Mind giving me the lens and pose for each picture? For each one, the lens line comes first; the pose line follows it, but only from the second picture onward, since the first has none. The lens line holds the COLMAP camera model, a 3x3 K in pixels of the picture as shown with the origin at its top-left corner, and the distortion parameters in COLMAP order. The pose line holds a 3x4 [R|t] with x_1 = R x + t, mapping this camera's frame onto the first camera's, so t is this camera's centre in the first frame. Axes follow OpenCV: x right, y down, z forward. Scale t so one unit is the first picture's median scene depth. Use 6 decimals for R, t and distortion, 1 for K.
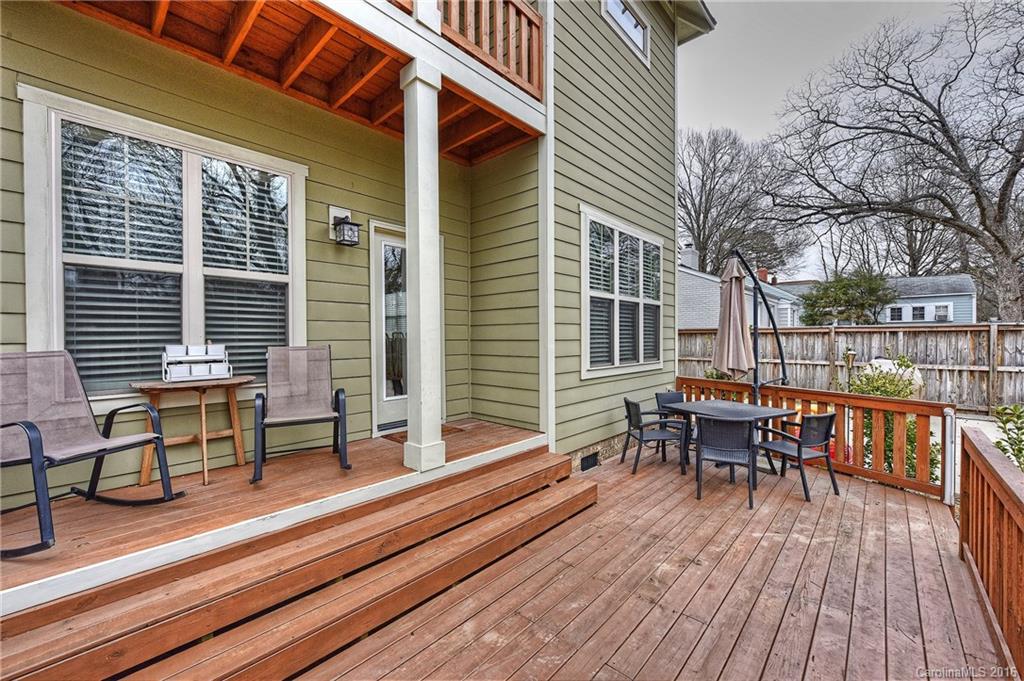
lens RADIAL K [[407.5, 0, 512.3], [0, 407.5, 341.5], [0, 0, 1]] dist [-0.001087, -0.000033]
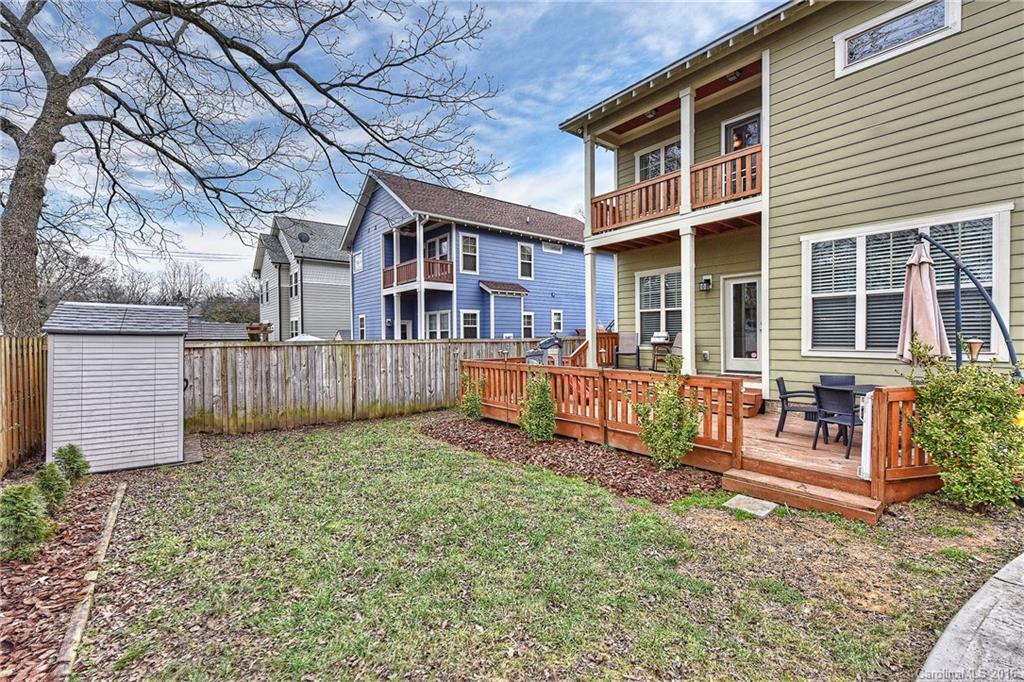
lens RADIAL K [[435.0, 0, 512.0], [0, 435.0, 340.8], [0, 0, 1]] dist [0.000430, -0.000036]
pose [[-0.160768, 0.016341, -0.986857, 2.091346], [-0.005147, 0.999835, 0.017394, 0.018851], [0.986979, 0.007876, -0.160657, 0.249093]]
